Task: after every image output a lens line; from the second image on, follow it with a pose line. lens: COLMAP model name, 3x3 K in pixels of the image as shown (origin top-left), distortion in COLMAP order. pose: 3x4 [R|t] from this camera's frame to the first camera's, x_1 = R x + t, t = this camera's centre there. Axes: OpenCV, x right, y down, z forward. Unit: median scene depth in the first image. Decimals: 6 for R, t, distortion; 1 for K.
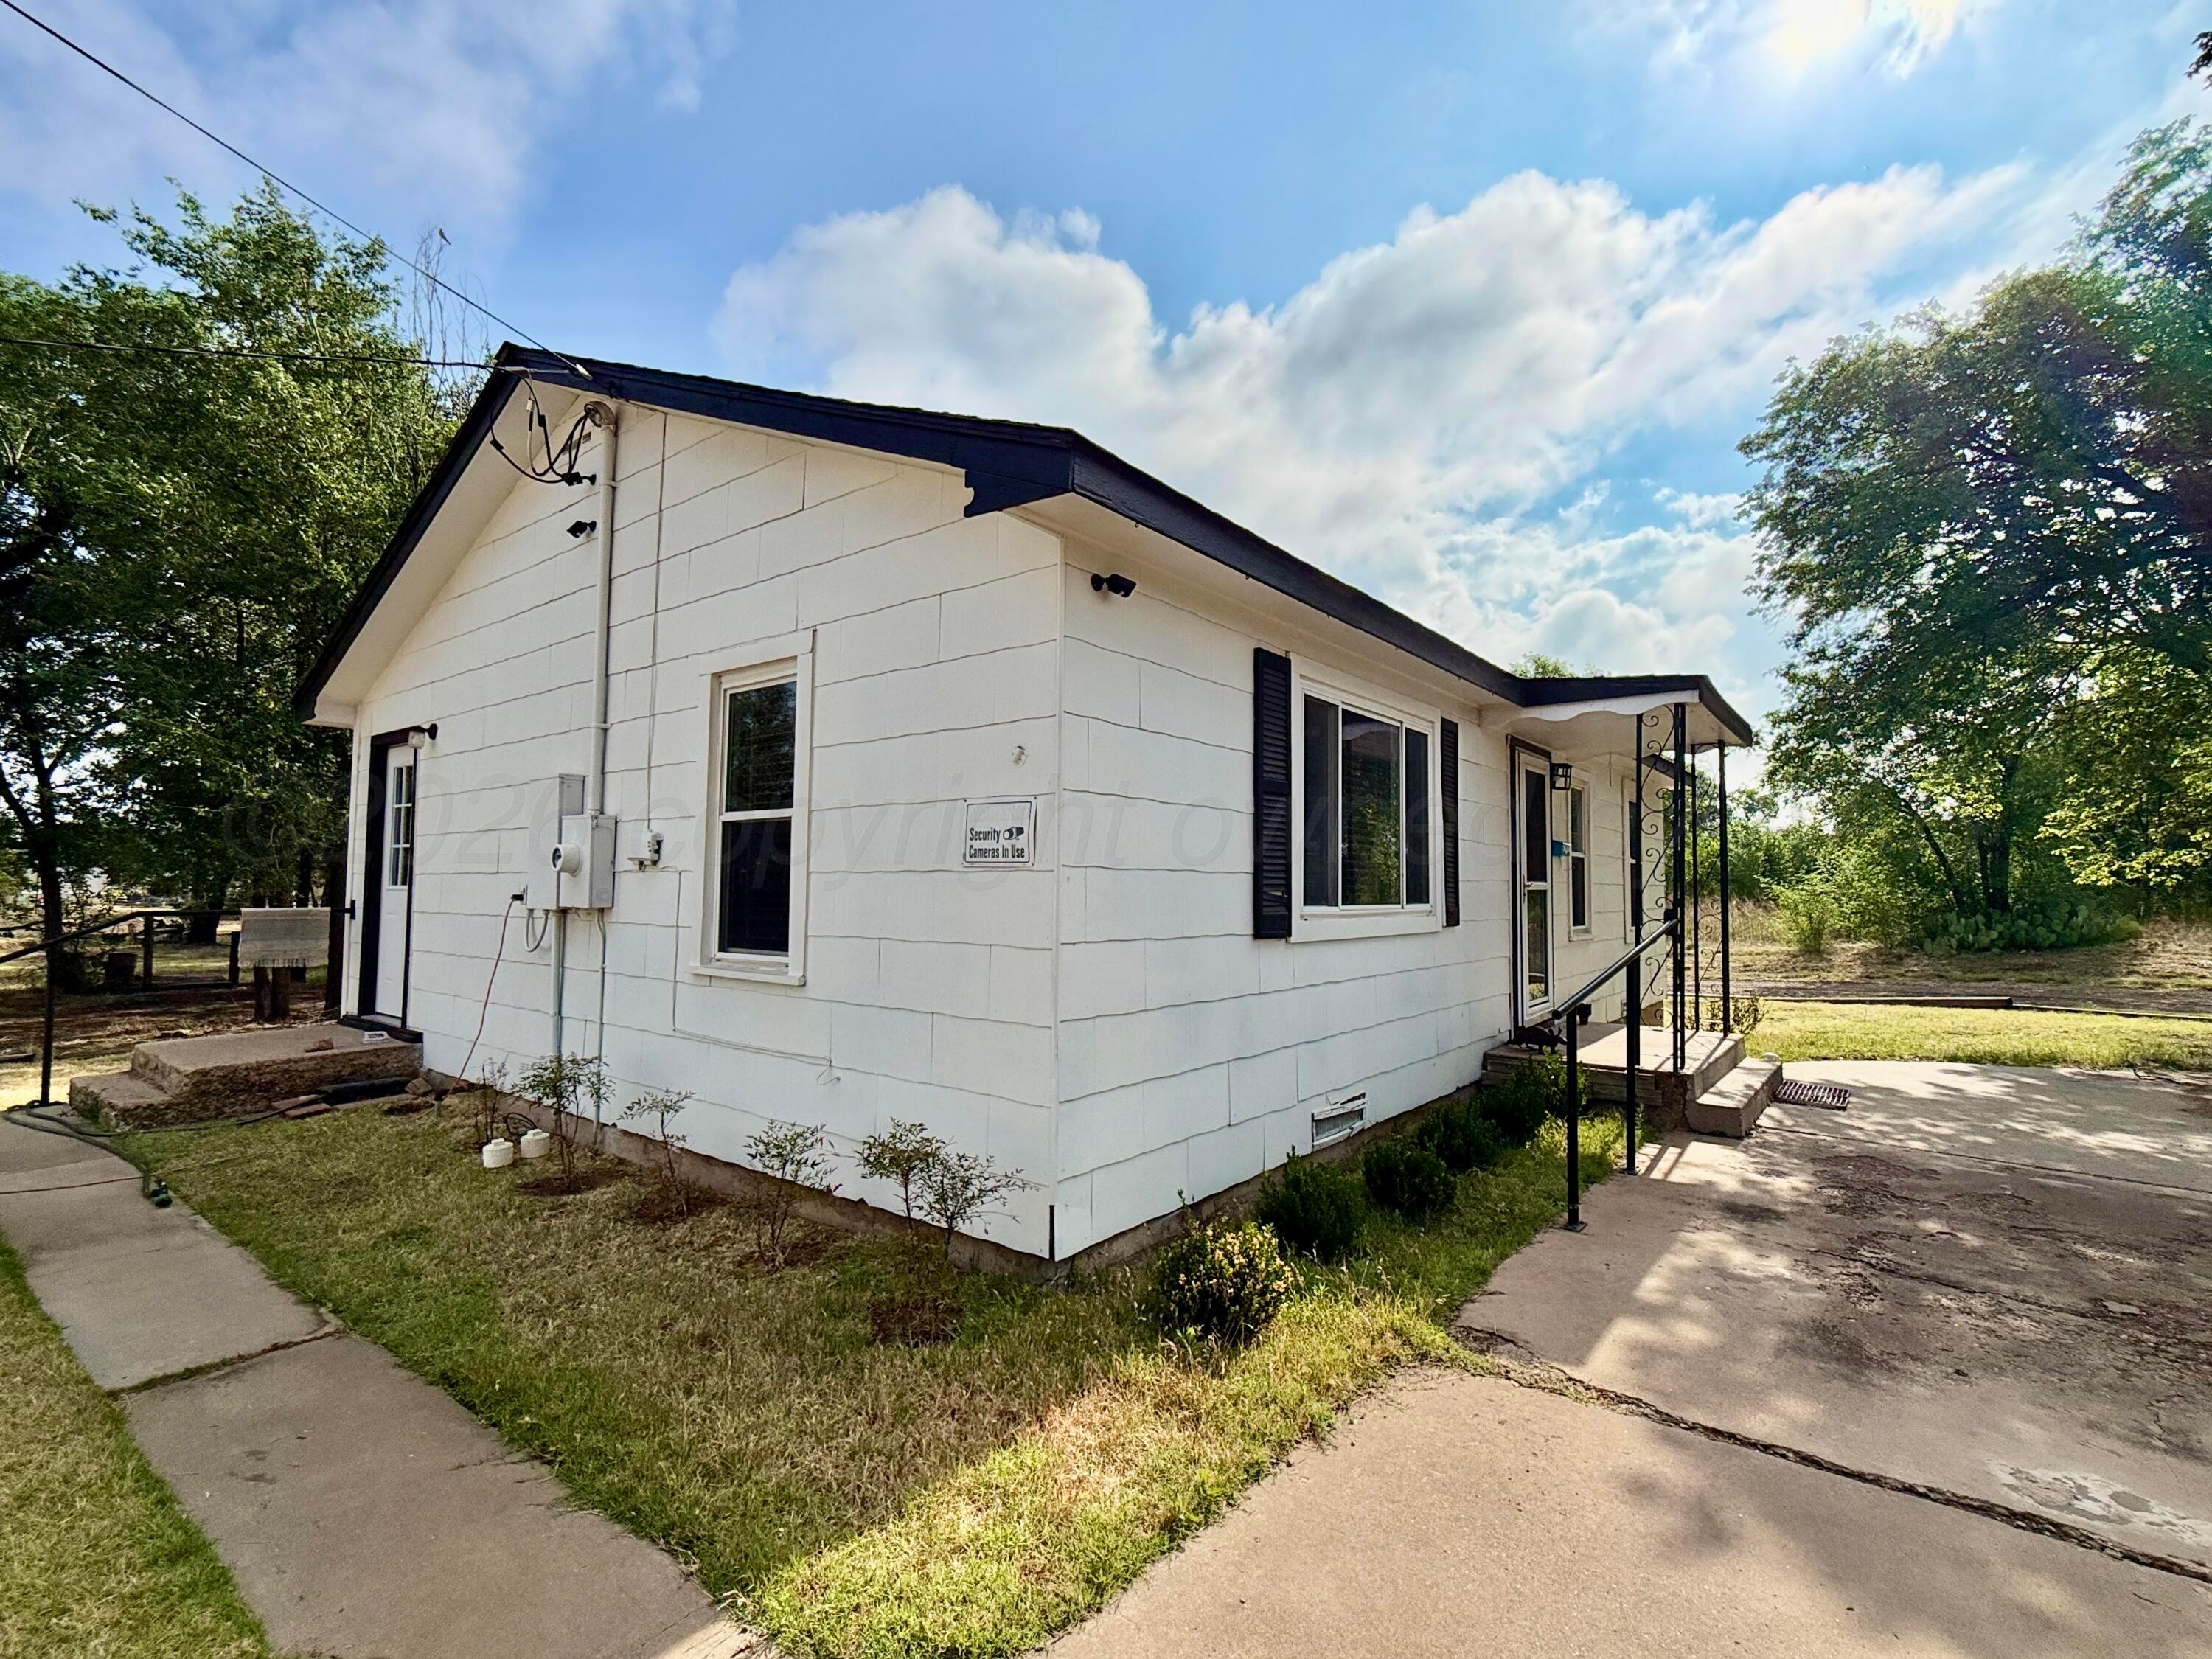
lens RADIAL K [[1037.4, 0, 1111.3], [0, 1037.4, 831.5], [0, 0, 1]] dist [-0.000386, -0.000008]
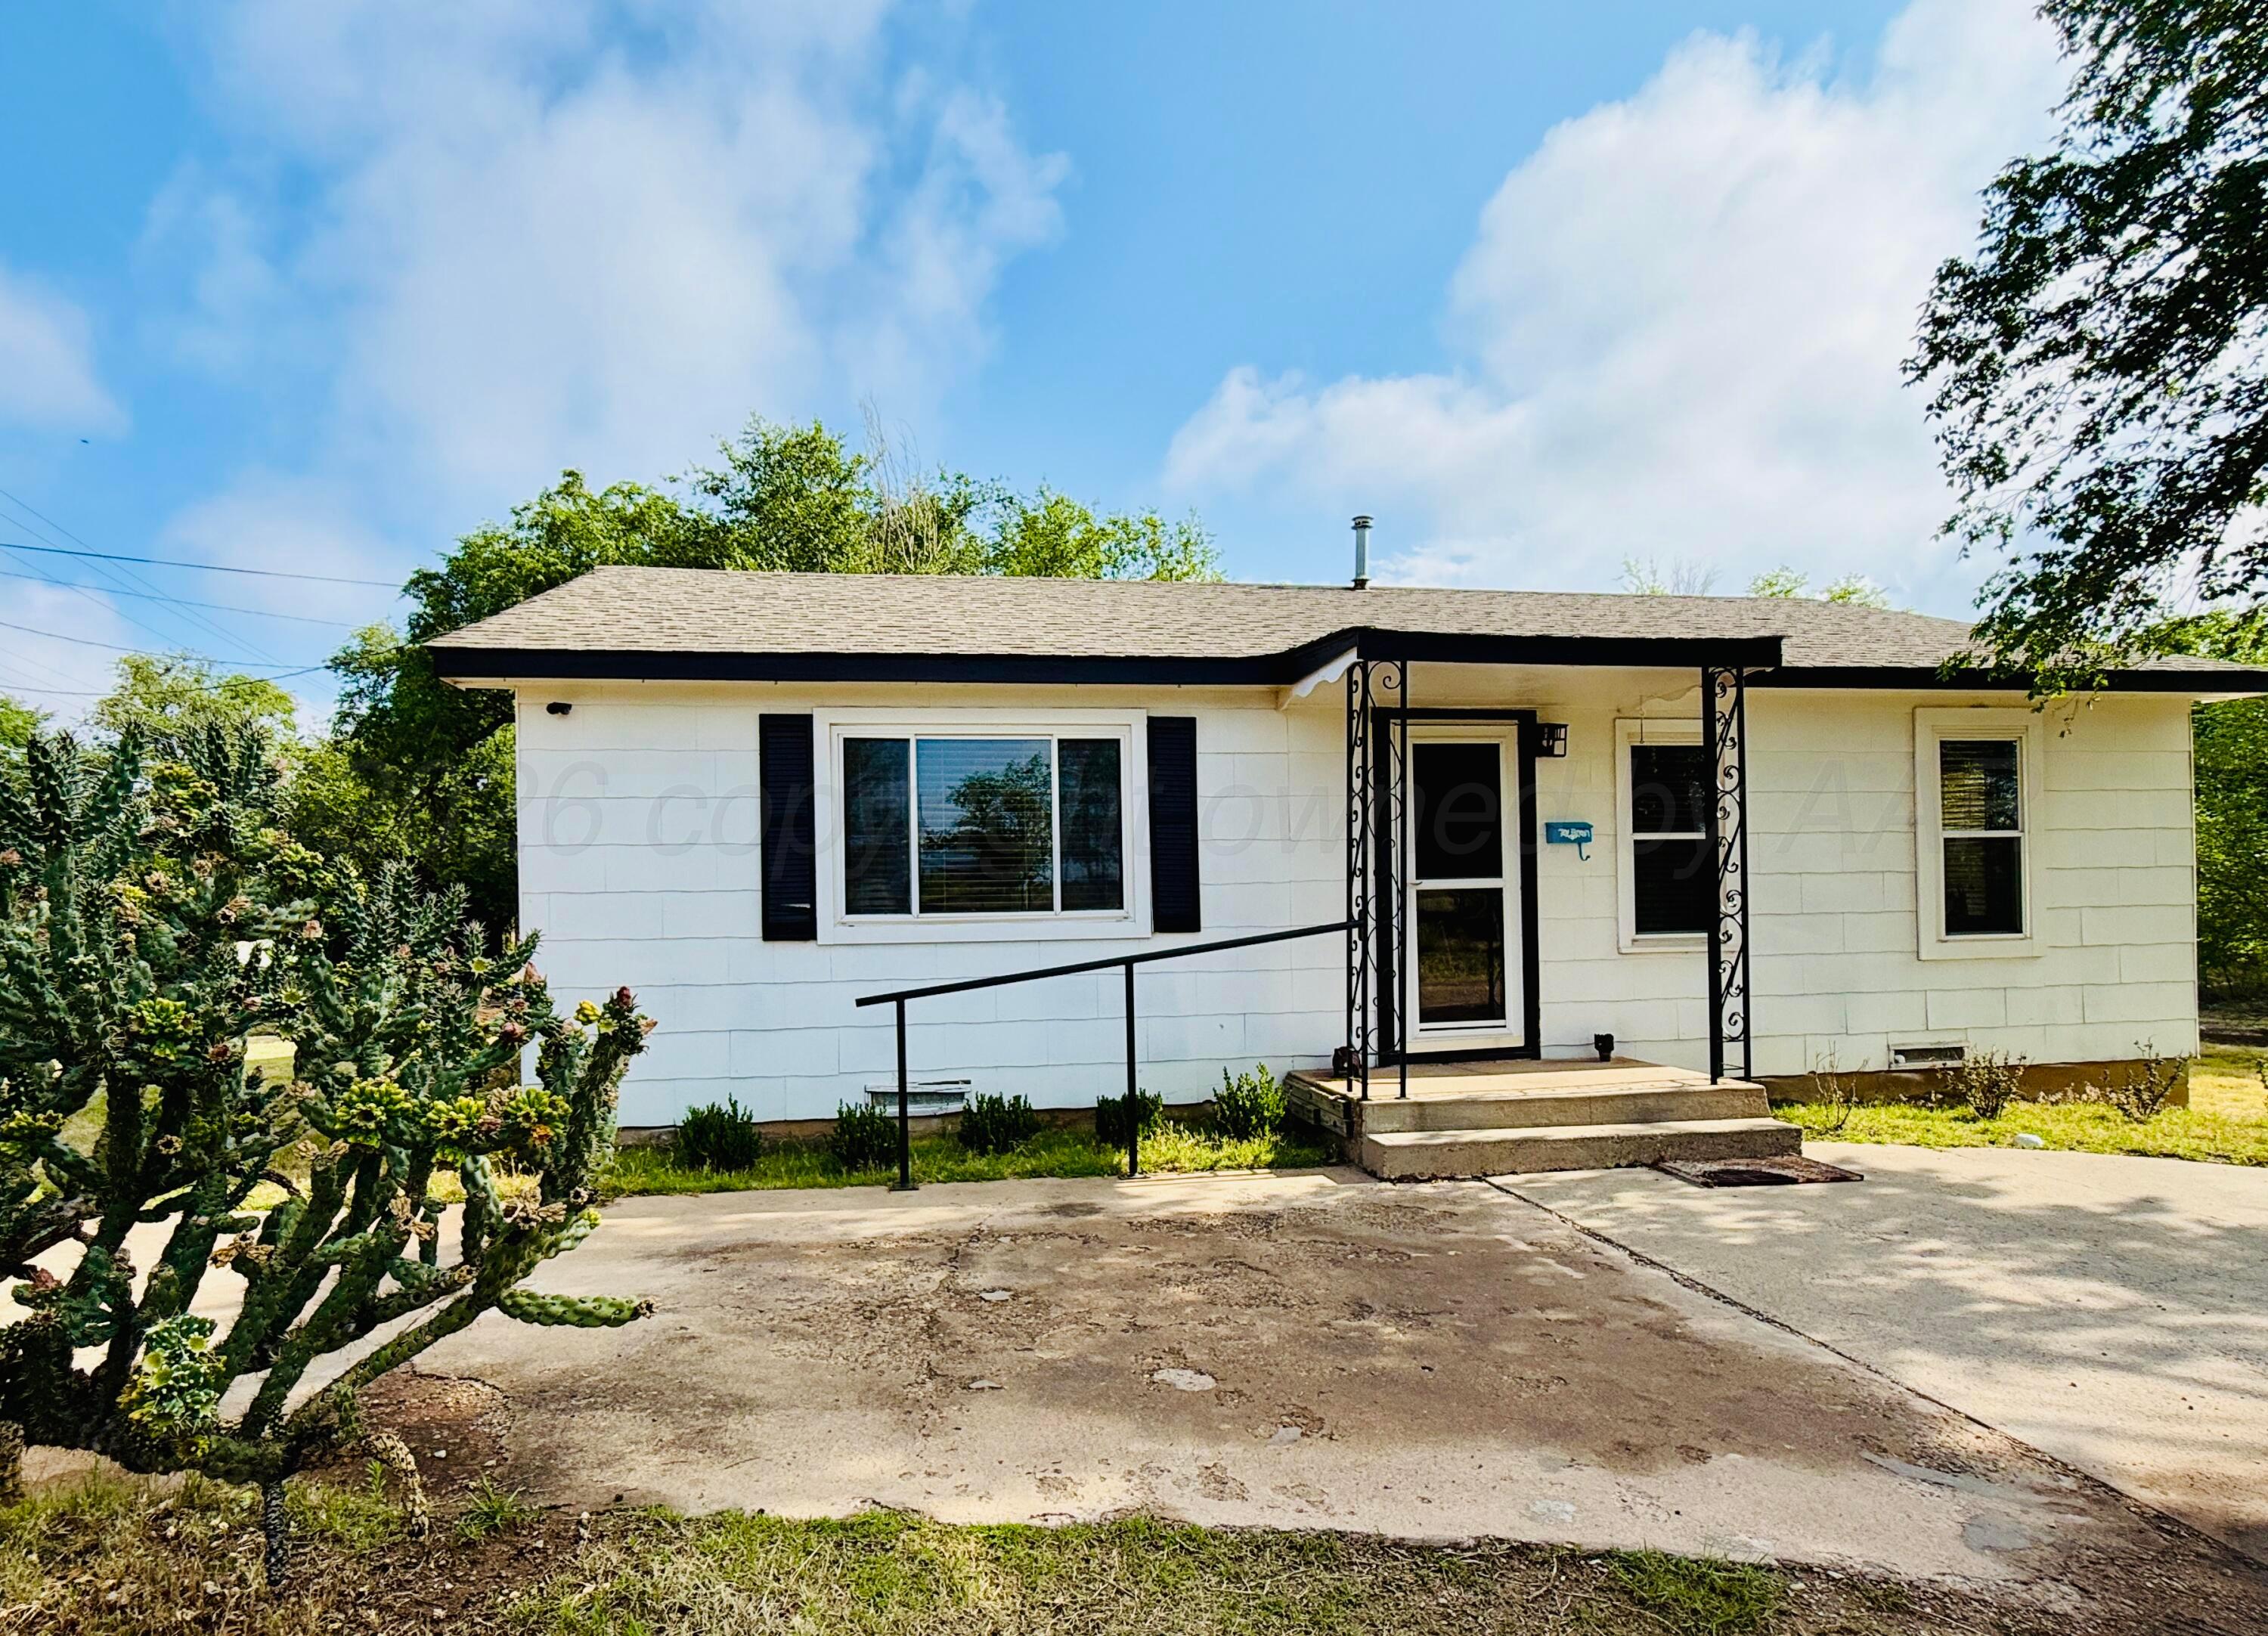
lens RADIAL K [[1157.8, 0, 1129.2], [0, 1157.8, 912.3], [0, 0, 1]] dist [0.001228, 0.000935]
pose [[0.717961, -0.038745, -0.695004, 1.382148], [0.074529, 0.996989, 0.021411, 0.065444], [0.692082, -0.067170, 0.718687, 0.259220]]
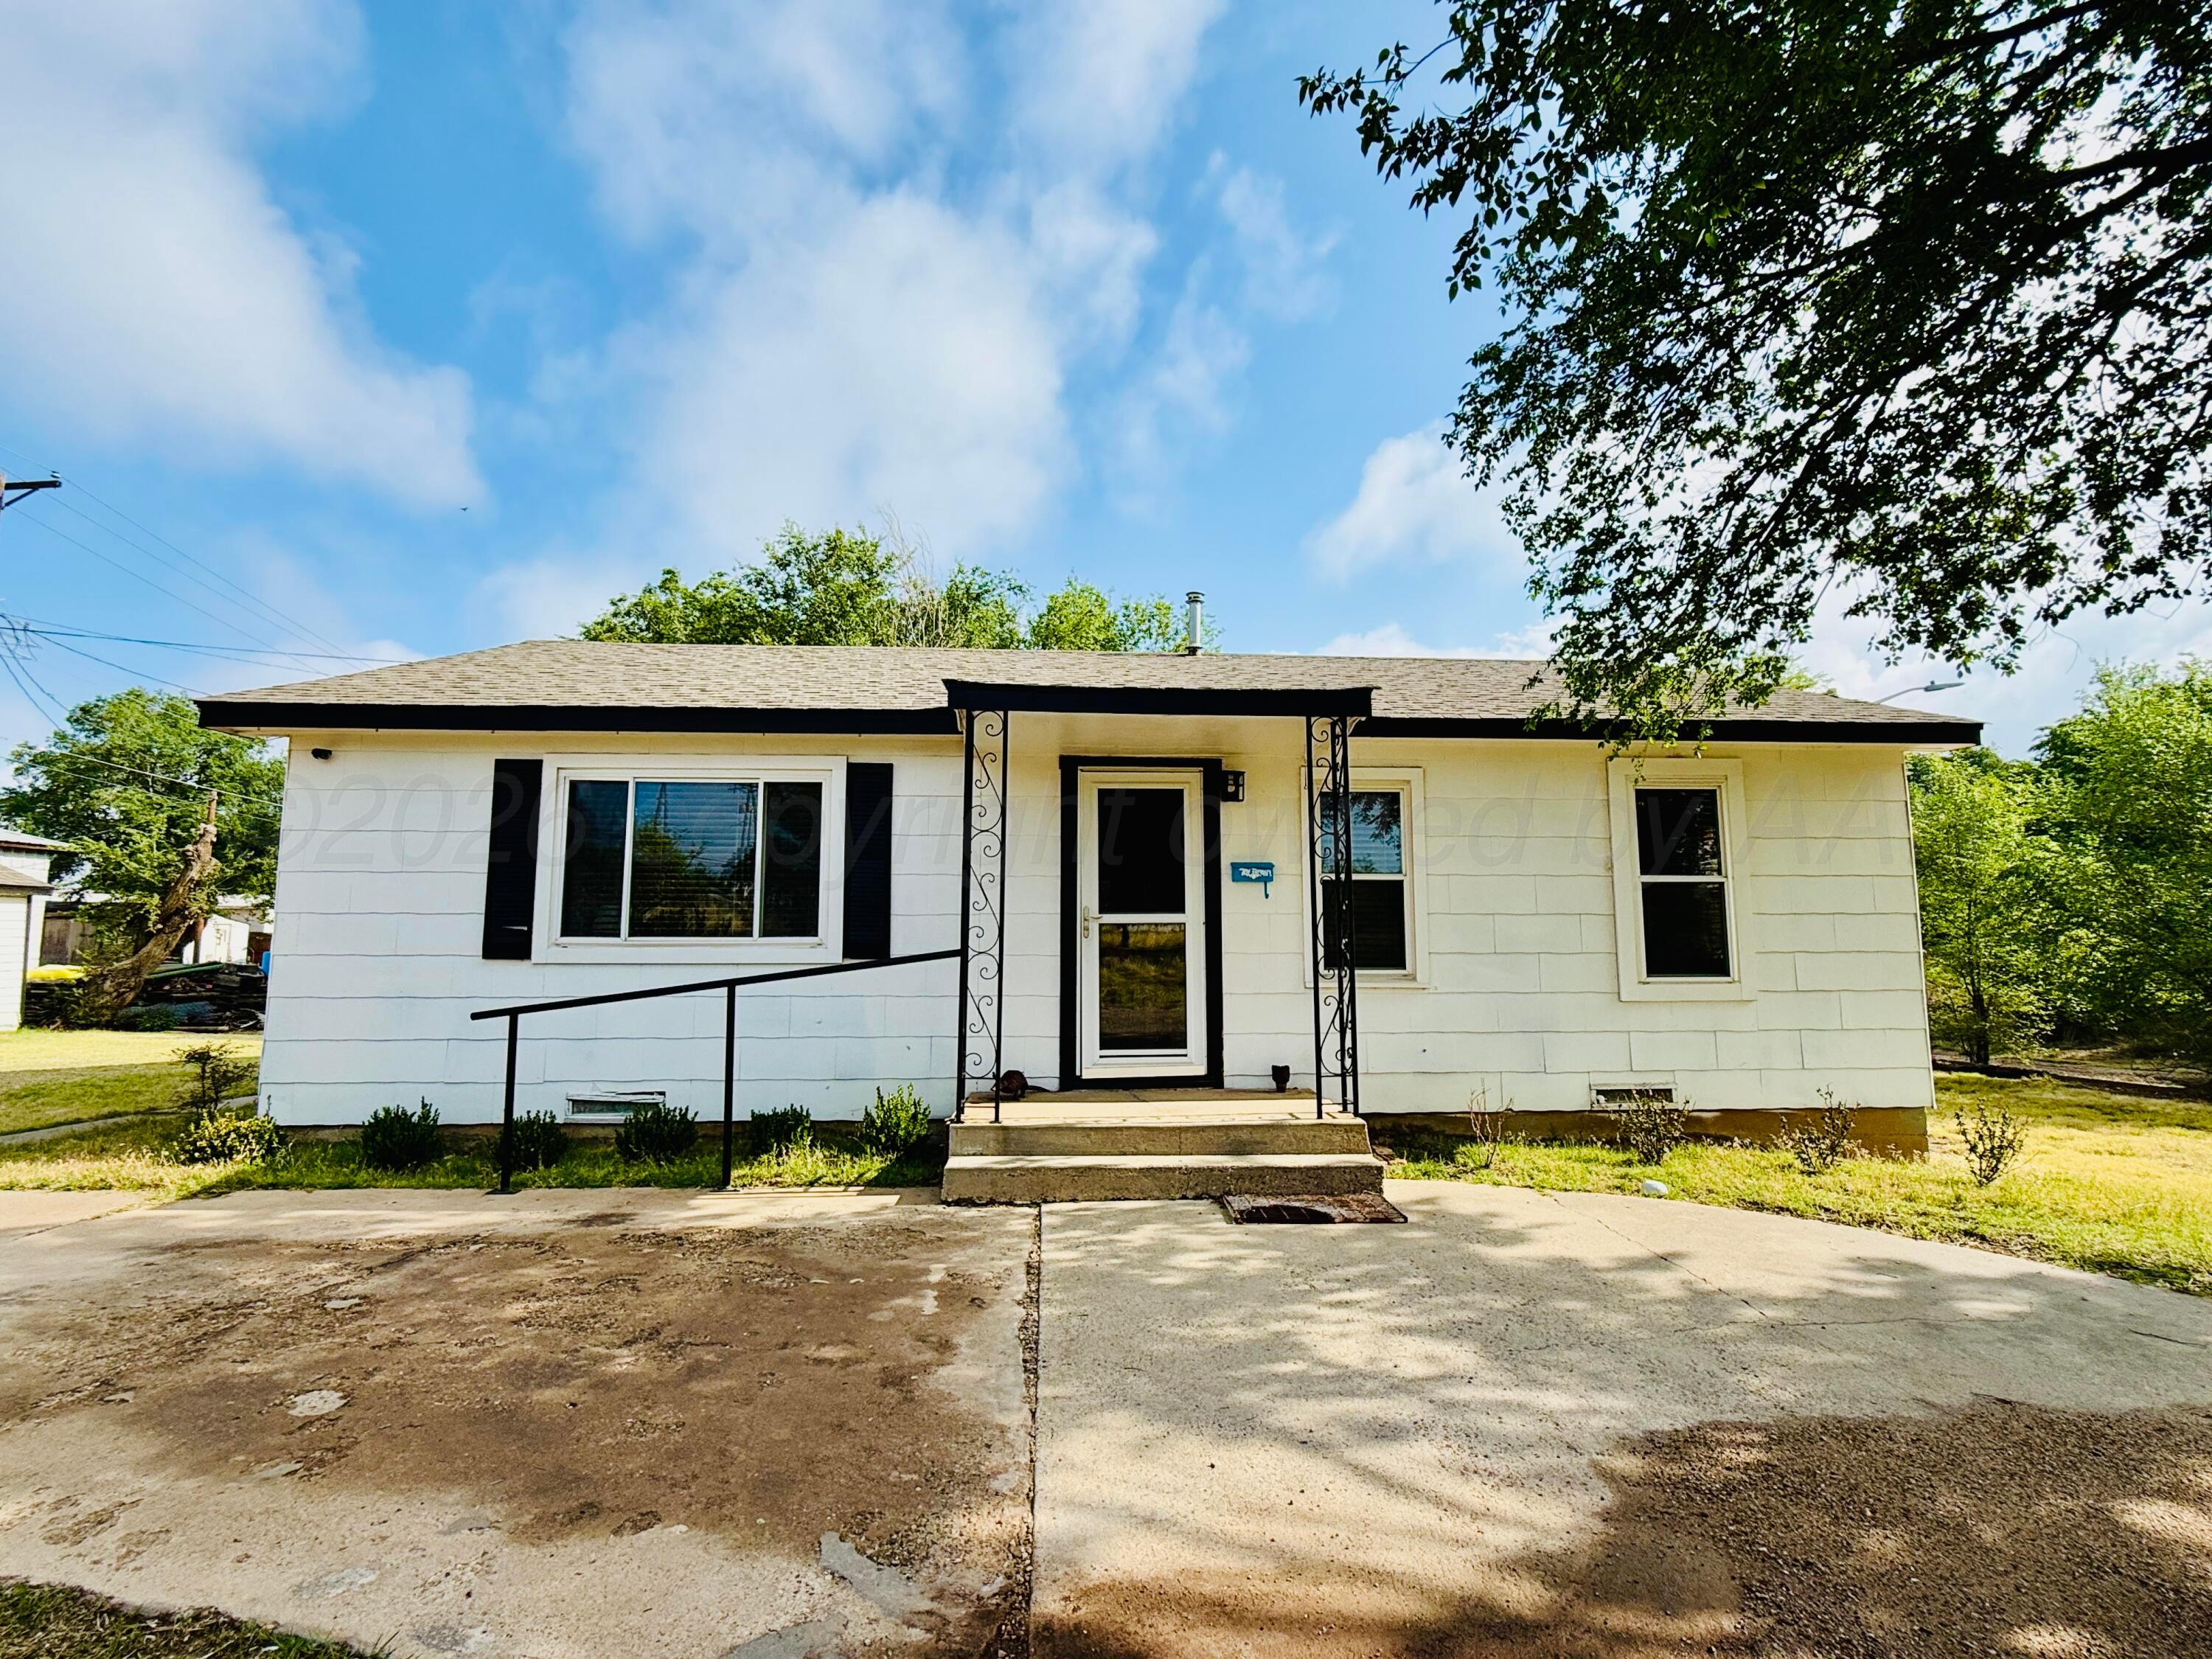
lens RADIAL K [[1019.0, 0, 1113.4], [0, 1019.0, 836.2], [0, 0, 1]] dist [0.000616, 0.000945]
pose [[0.654398, -0.106005, -0.748683, 1.690380], [0.058124, 0.994247, -0.089970, 0.104040], [0.753913, 0.015359, 0.656795, 0.678714]]
